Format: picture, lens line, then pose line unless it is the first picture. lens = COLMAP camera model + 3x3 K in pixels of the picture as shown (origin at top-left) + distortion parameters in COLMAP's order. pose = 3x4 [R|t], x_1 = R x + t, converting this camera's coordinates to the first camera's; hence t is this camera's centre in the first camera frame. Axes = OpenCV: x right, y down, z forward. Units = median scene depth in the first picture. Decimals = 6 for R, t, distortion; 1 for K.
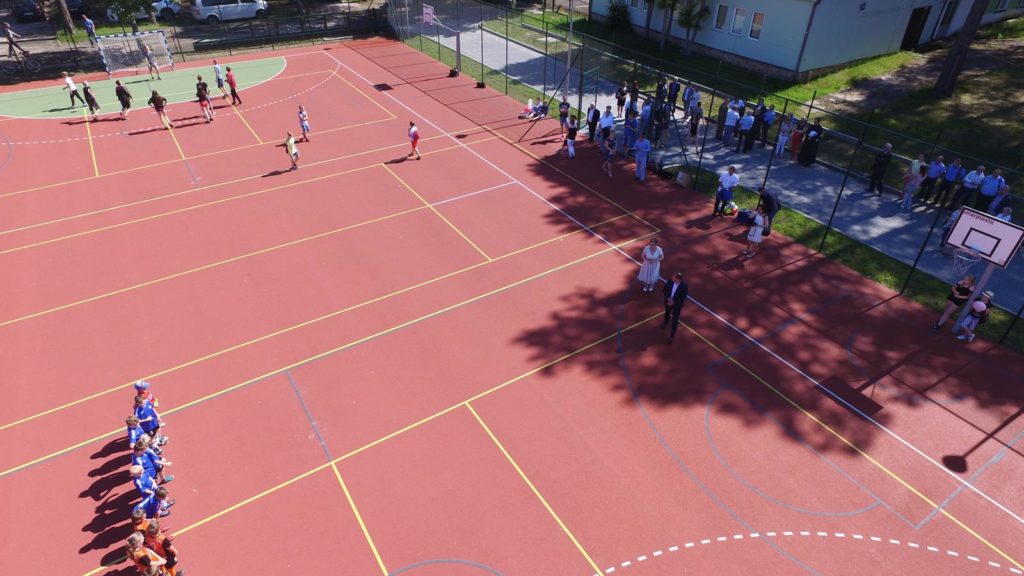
lens RADIAL K [[595.0, 0, 511.5], [0, 595.0, 283.6], [0, 0, 1]] dist [-0.012261, 0.016119]
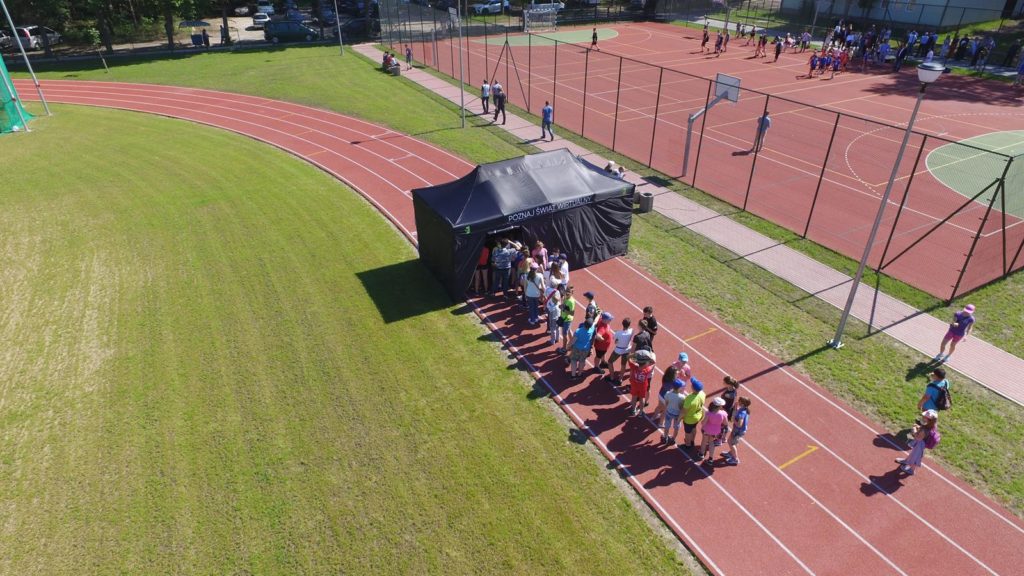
lens RADIAL K [[595.0, 0, 511.5], [0, 595.0, 283.6], [0, 0, 1]] dist [-0.012261, 0.016119]
pose [[0.997470, 0.025660, -0.066290, -0.985543], [-0.030607, 0.996734, -0.074732, 0.872444], [0.064156, 0.076572, 0.994998, -1.165300]]
